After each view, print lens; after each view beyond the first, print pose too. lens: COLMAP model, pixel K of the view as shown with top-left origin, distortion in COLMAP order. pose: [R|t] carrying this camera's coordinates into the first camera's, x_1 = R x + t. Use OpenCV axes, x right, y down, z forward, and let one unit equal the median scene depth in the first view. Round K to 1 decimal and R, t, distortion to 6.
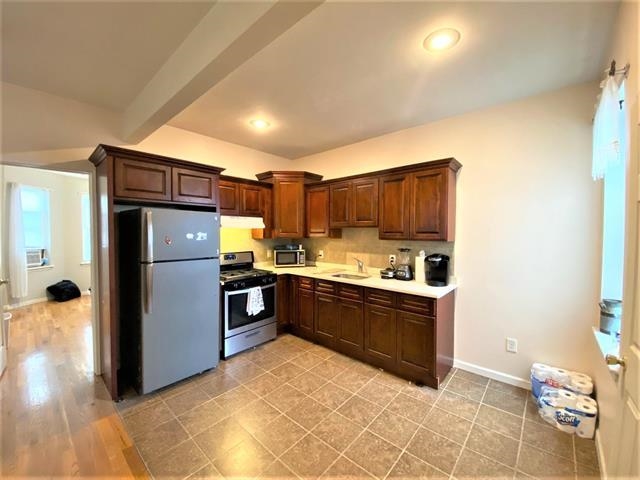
lens RADIAL K [[260.8, 0, 319.5], [0, 260.8, 239.1], [0, 0, 1]] dist [-0.002546, -0.000518]
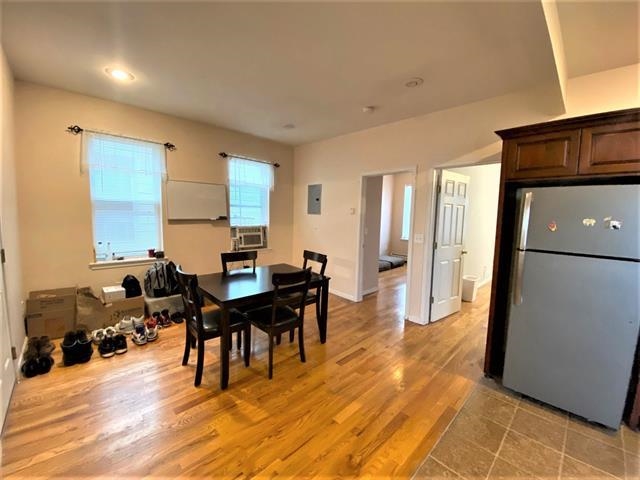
lens RADIAL K [[260.8, 0, 319.7], [0, 260.8, 240.3], [0, 0, 1]] dist [-0.002546, -0.000518]
pose [[-0.055269, 0.088285, -0.994561, 0.269316], [-0.035609, 0.995275, 0.090327, 0.000592], [0.997836, 0.040407, -0.051864, 0.355703]]
